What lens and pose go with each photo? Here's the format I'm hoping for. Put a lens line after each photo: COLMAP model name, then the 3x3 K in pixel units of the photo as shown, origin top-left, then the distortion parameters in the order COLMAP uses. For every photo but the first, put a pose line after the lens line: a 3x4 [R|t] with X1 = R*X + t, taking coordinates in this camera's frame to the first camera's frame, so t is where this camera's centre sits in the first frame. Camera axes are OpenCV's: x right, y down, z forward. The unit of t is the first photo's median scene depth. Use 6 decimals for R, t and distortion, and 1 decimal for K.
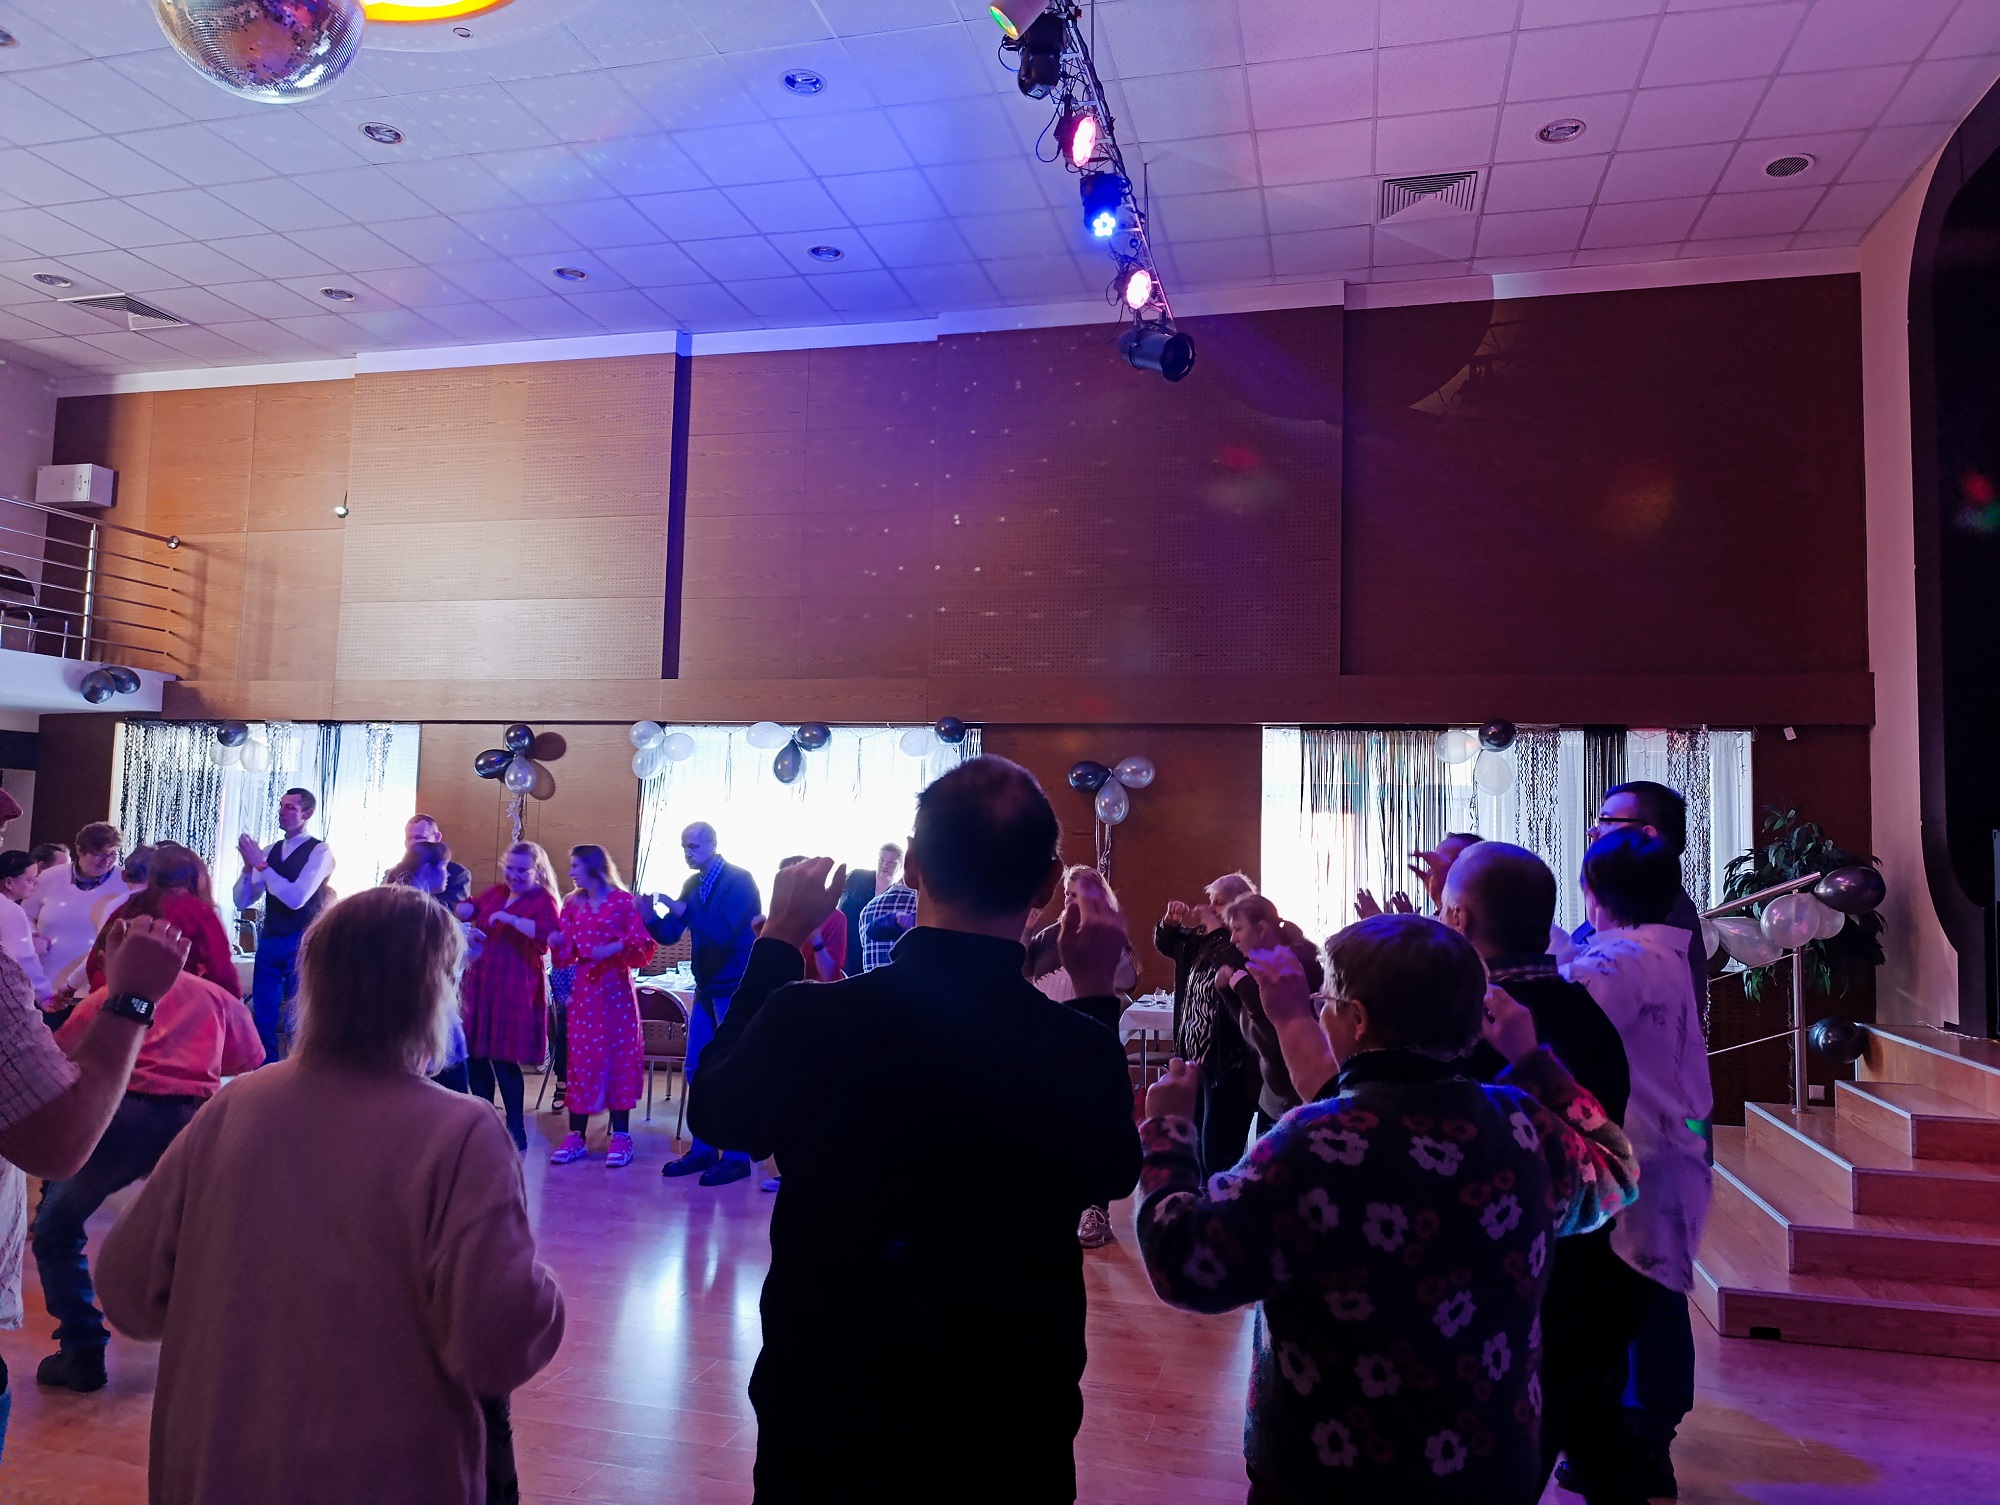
lens RADIAL K [[1375.1, 0, 1010.4], [0, 1375.1, 748.6], [0, 0, 1]] dist [0.043286, -0.042802]
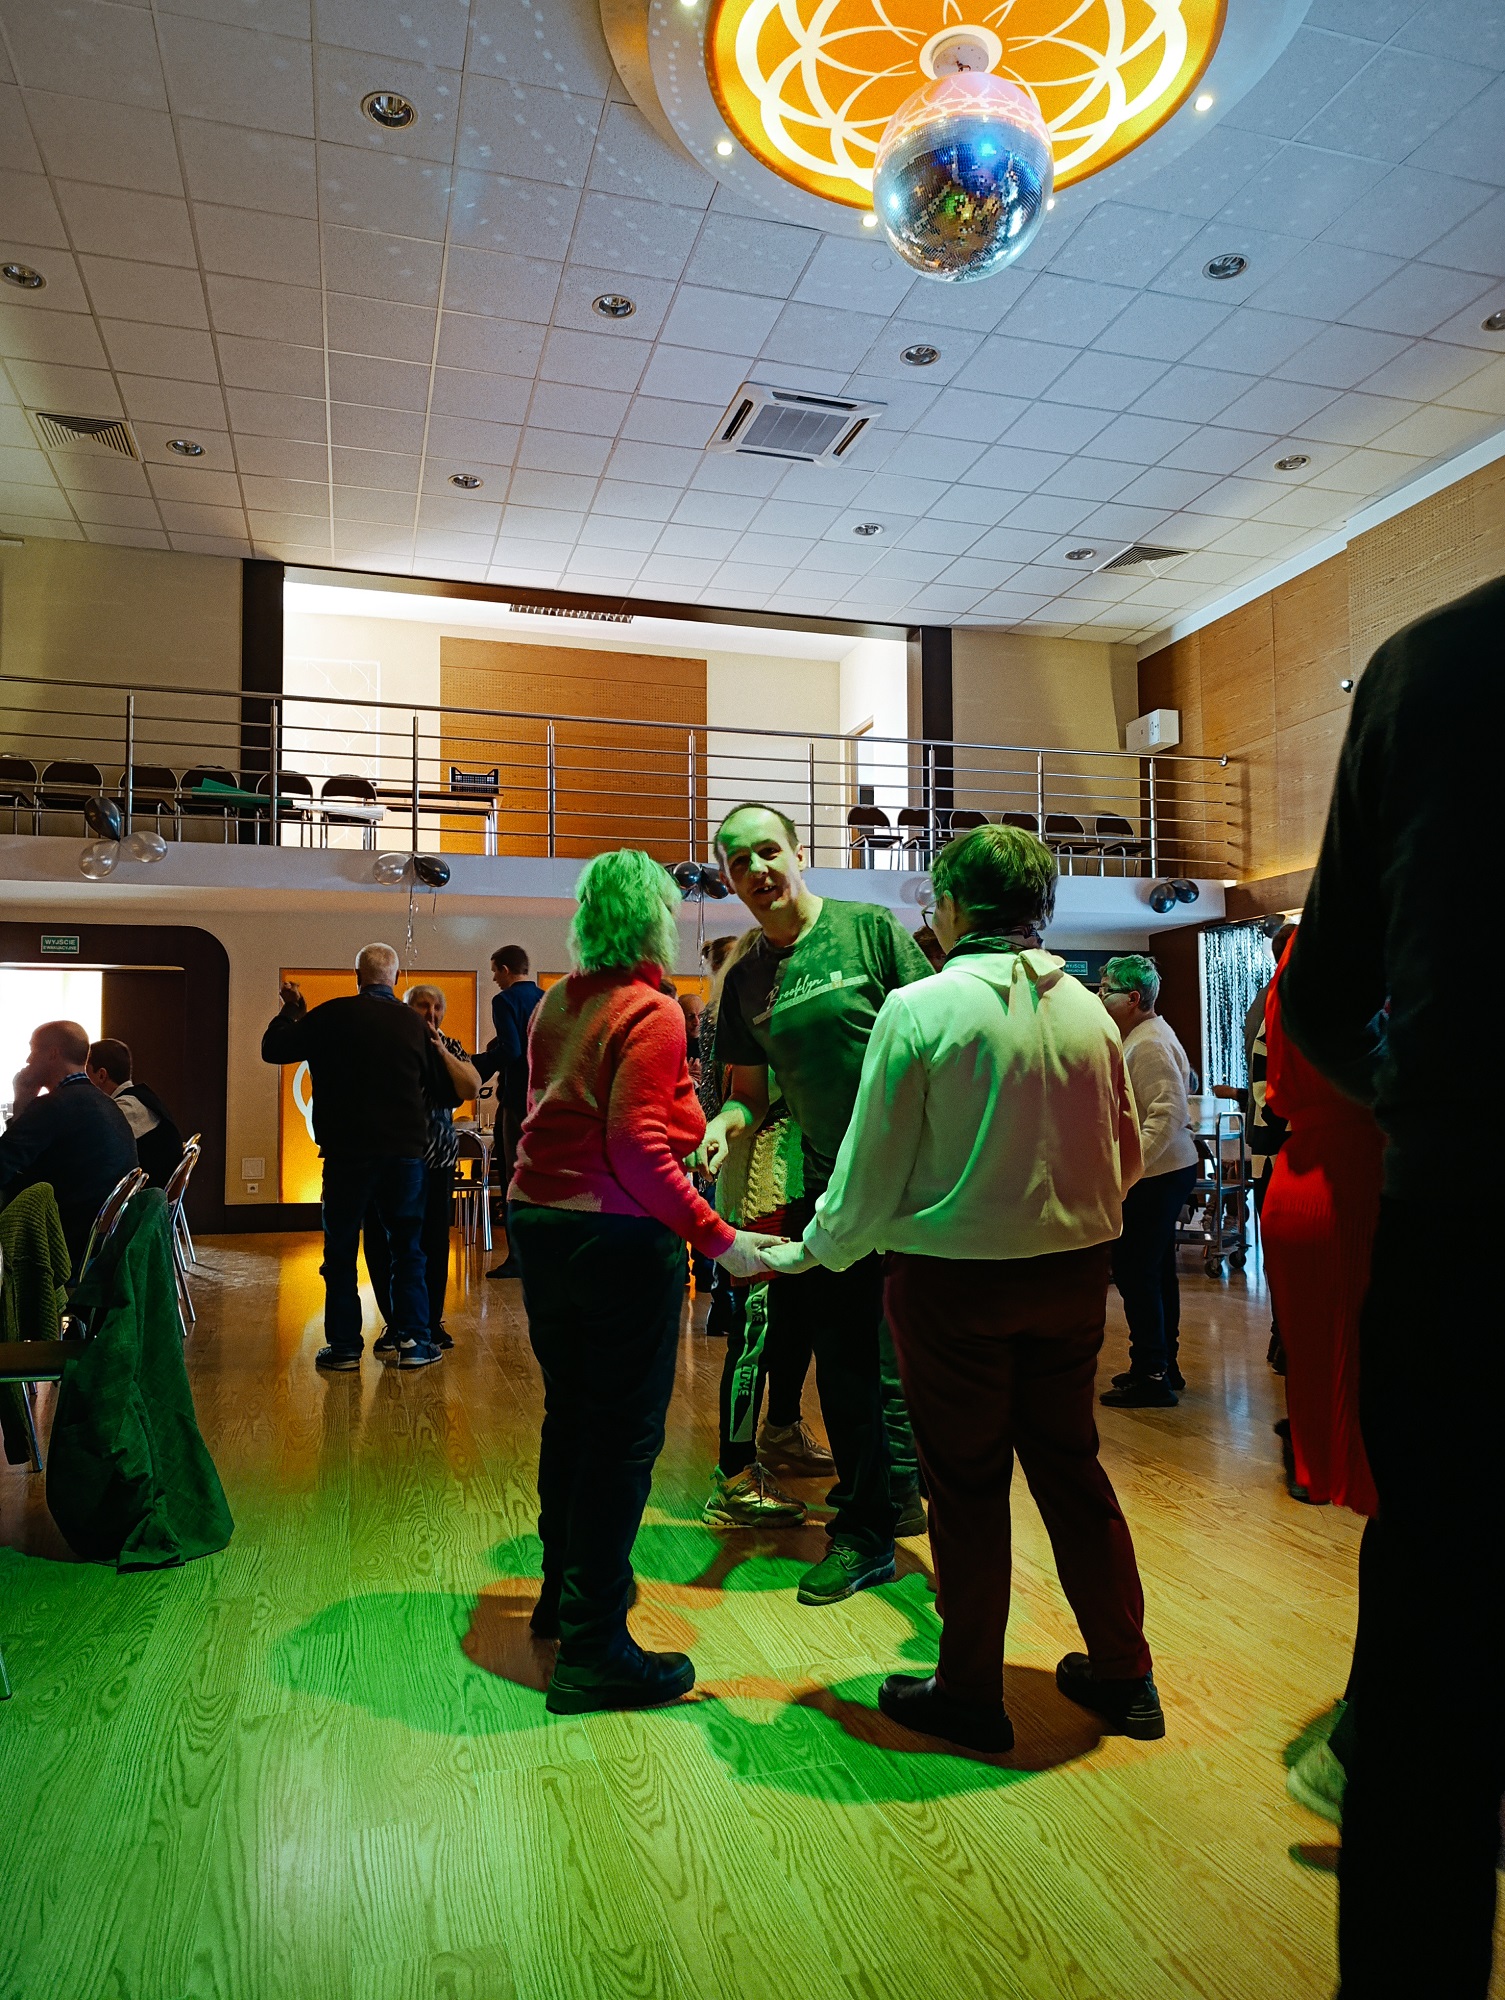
lens RADIAL K [[1375.1, 0, 752.5], [0, 1375.1, 1000.0], [0, 0, 1]] dist [0.043286, -0.042802]
pose [[0.515445, -0.087347, -0.852460, 0.119219], [0.085093, 0.995092, -0.050510, 0.066093], [0.852688, -0.046503, 0.520347, 0.132171]]
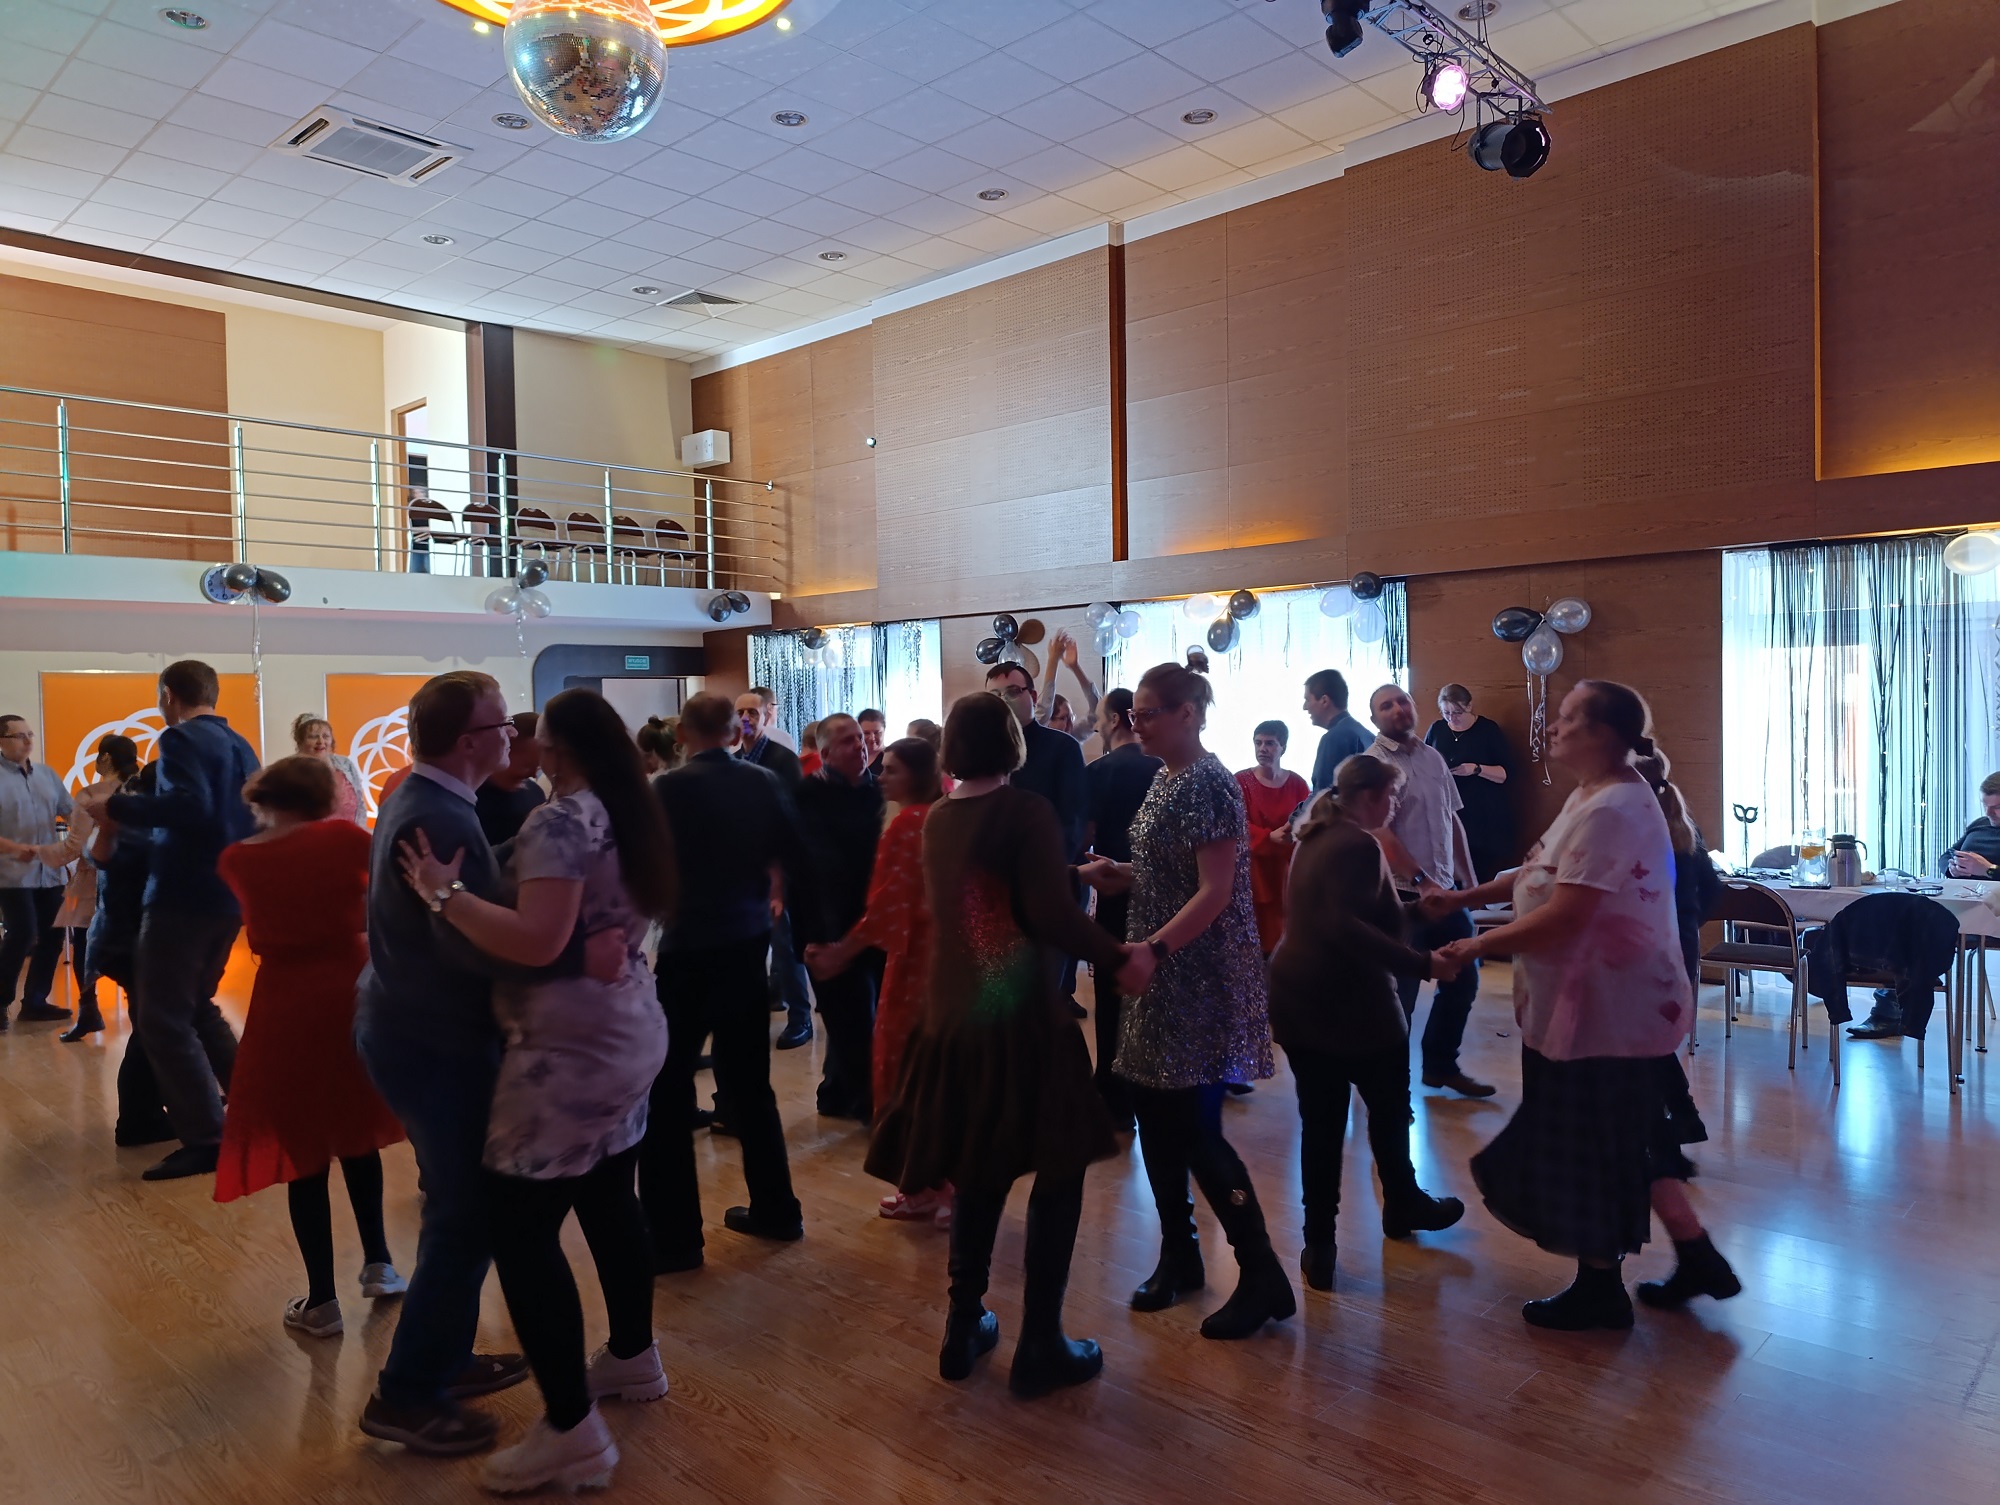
lens RADIAL K [[1375.1, 0, 1010.4], [0, 1375.1, 748.6], [0, 0, 1]] dist [0.043286, -0.042802]
pose [[0.874439, -0.030001, -0.484206, 0.184992], [0.078958, 0.993579, 0.081031, 0.001210], [0.478666, -0.109089, 0.871194, 0.014824]]
